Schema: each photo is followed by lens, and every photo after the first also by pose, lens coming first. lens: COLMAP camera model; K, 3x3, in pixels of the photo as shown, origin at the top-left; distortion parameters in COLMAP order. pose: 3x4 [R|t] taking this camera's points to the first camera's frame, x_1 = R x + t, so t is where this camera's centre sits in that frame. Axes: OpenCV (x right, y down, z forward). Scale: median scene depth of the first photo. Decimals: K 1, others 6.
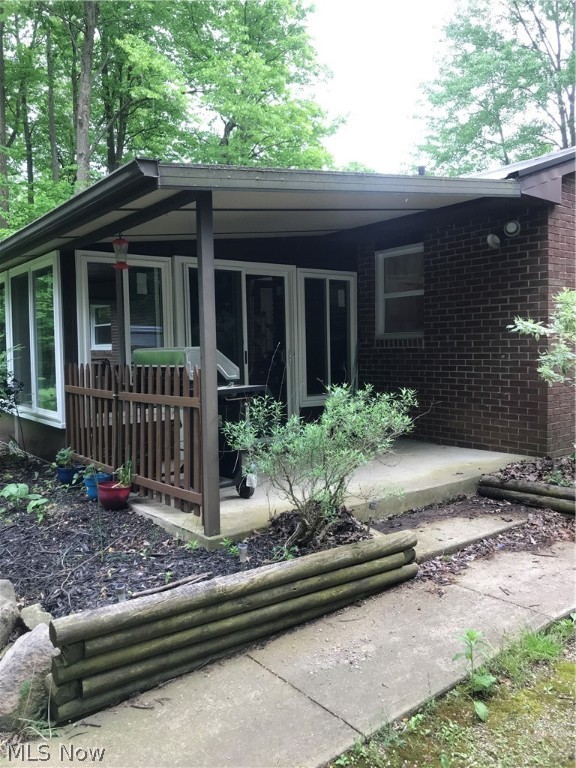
lens RADIAL K [[581.0, 0, 271.8], [0, 581.0, 372.7], [0, 0, 1]] dist [0.023167, -0.008434]
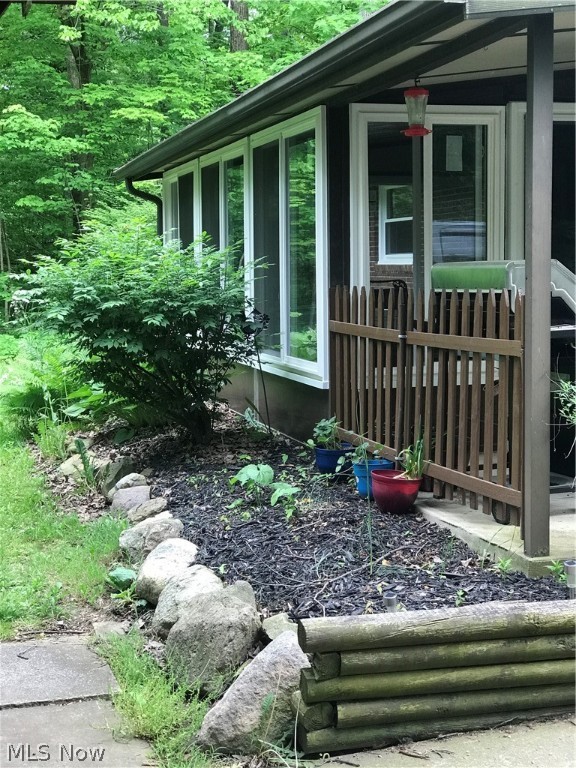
lens RADIAL K [[1297.3, 0, 288.0], [0, 1297.3, 384.0], [0, 0, 1]] dist [0.024811, 0.036569]
pose [[0.927360, 0.040595, -0.371962, 0.154174], [-0.020677, 0.998138, 0.057385, 0.012667], [0.373599, -0.045525, 0.926472, -0.383683]]
